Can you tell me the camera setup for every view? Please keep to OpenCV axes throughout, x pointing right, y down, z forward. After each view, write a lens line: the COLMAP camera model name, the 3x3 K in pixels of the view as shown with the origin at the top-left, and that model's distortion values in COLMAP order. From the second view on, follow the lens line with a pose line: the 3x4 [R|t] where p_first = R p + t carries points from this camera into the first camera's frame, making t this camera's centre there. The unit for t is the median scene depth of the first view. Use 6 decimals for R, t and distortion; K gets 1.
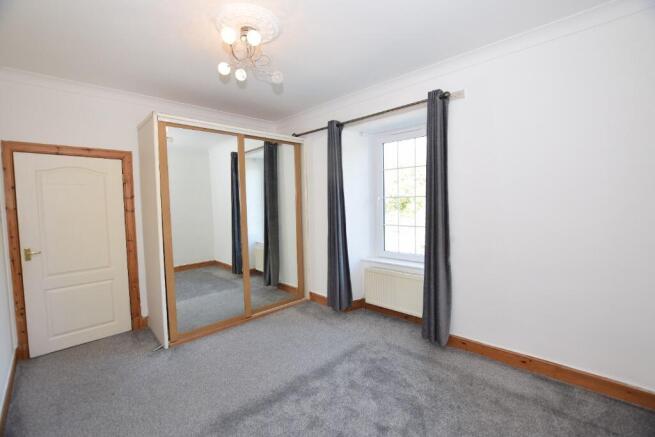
lens RADIAL K [[289.6, 0, 327.5], [0, 289.6, 218.5], [0, 0, 1]] dist [-0.031638, 0.000367]
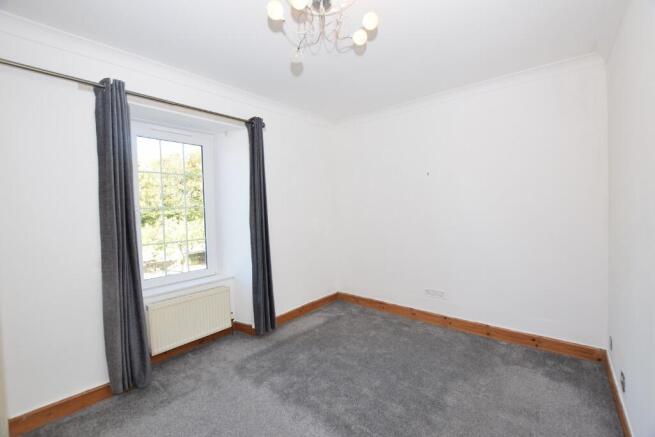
lens RADIAL K [[289.6, 0, 327.5], [0, 289.6, 218.5], [0, 0, 1]] dist [-0.031638, 0.000367]
pose [[-0.065787, -0.024731, 0.997527, -0.827223], [0.091421, 0.995339, 0.030706, -0.036491], [-0.993637, 0.093214, -0.063219, 0.830270]]
